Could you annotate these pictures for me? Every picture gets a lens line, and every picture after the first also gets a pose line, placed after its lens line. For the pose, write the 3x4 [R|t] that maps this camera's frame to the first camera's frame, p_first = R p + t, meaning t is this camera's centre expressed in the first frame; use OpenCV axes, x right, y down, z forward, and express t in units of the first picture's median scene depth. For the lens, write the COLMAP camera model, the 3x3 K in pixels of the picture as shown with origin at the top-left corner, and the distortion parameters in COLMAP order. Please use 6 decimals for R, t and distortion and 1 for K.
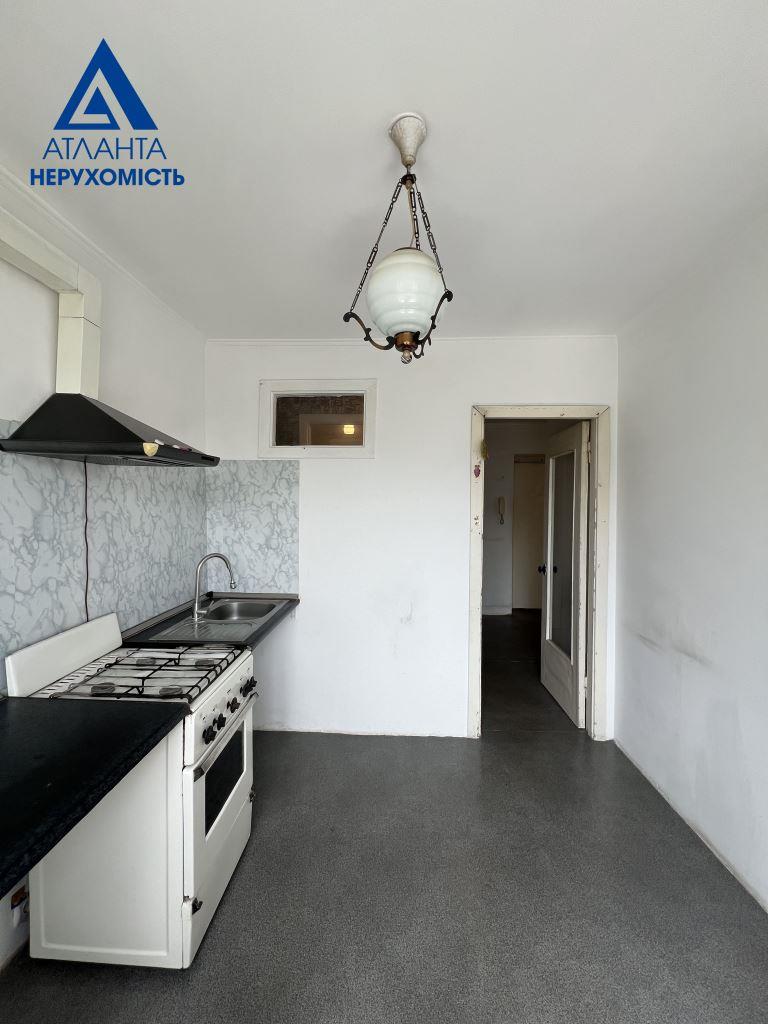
lens RADIAL K [[412.0, 0, 383.1], [0, 412.0, 508.6], [0, 0, 1]] dist [-0.002792, 0.001468]
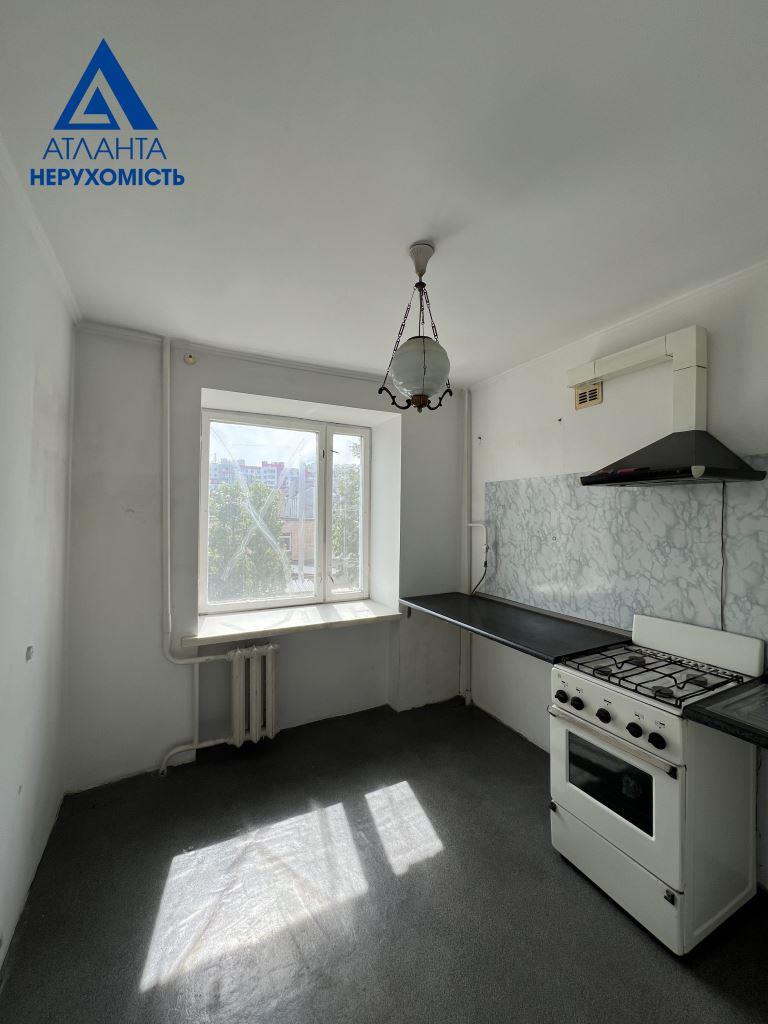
lens RADIAL K [[412.0, 0, 381.7], [0, 412.0, 512.5], [0, 0, 1]] dist [-0.002792, 0.001468]
pose [[-0.867456, -0.010119, -0.497411, 0.591980], [-0.017274, 0.999803, 0.009787, -0.029134], [0.497214, 0.017082, -0.867460, 1.492134]]
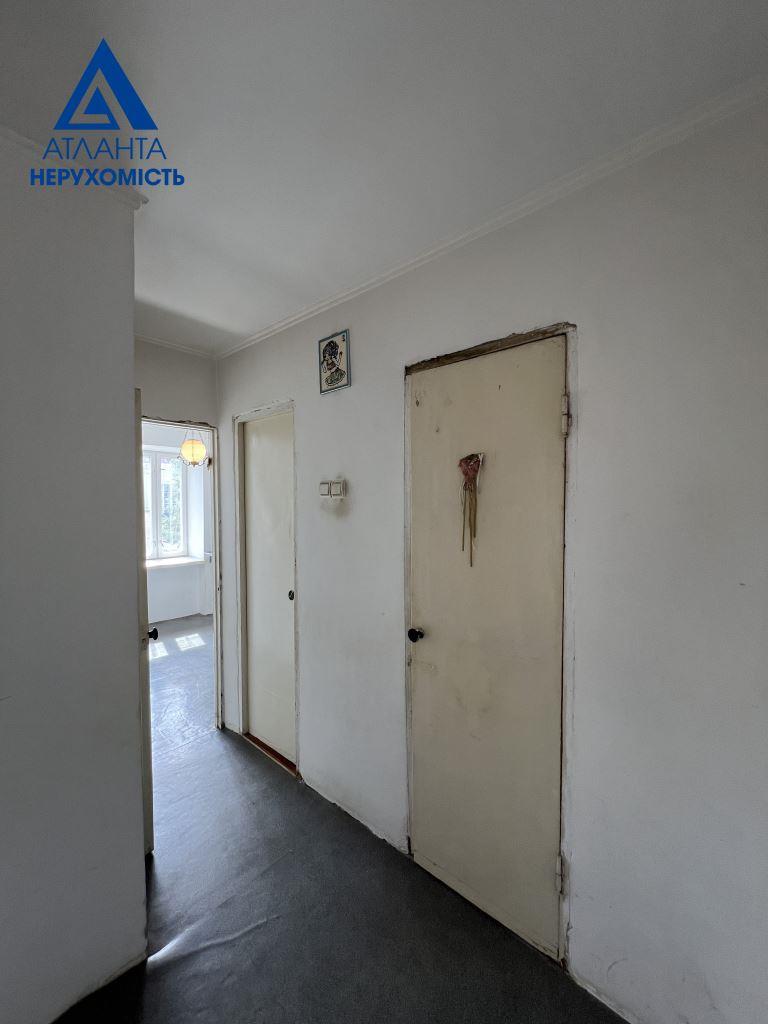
lens RADIAL K [[412.0, 0, 385.6], [0, 412.0, 507.0], [0, 0, 1]] dist [-0.002792, 0.001468]
pose [[-0.668937, 0.002876, -0.743314, 1.095921], [-0.016255, 0.999697, 0.018497, -0.082189], [0.743142, 0.024456, -0.668687, 3.271748]]
